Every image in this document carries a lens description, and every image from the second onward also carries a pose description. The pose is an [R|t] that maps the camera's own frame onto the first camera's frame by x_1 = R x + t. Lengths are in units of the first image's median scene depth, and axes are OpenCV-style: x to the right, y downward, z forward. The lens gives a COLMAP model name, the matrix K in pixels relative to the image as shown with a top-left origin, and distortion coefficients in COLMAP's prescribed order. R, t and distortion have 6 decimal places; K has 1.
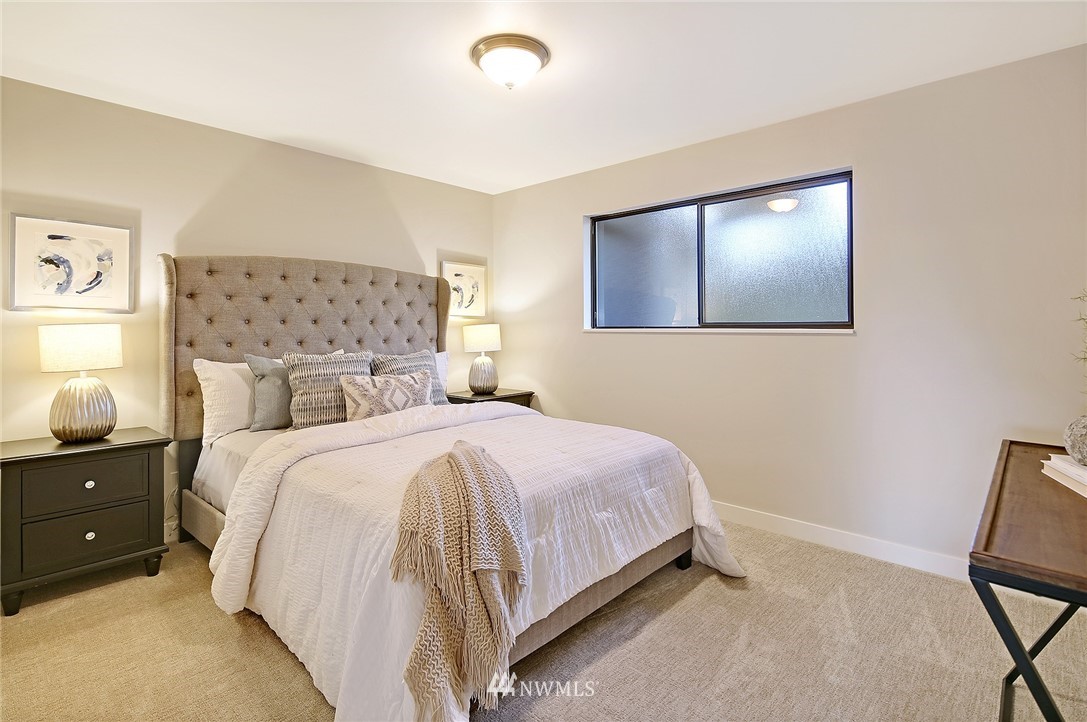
lens RADIAL K [[529.3, 0, 531.3], [0, 529.3, 326.4], [0, 0, 1]] dist [-0.001480, -0.003013]
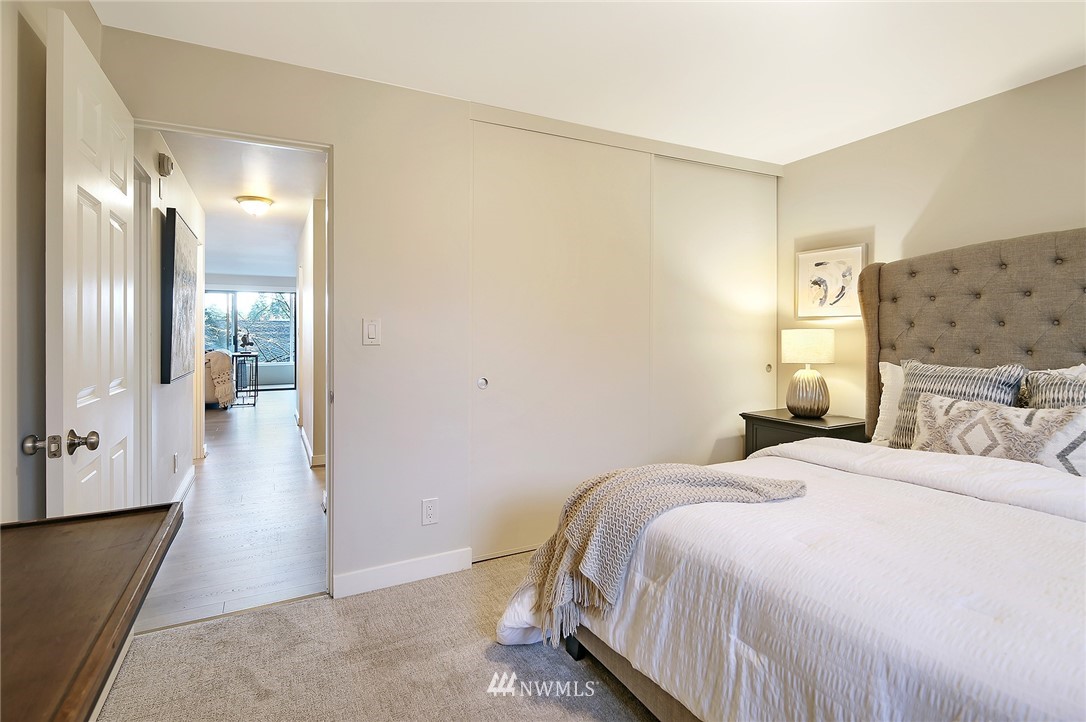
lens RADIAL K [[528.8, 0, 538.2], [0, 528.8, 343.2], [0, 0, 1]] dist [-0.001480, -0.003013]
pose [[-0.333128, 0.022468, -0.942614, 0.600652], [0.011204, 0.999740, 0.019870, -0.002764], [0.942815, -0.003942, -0.333293, 0.759550]]
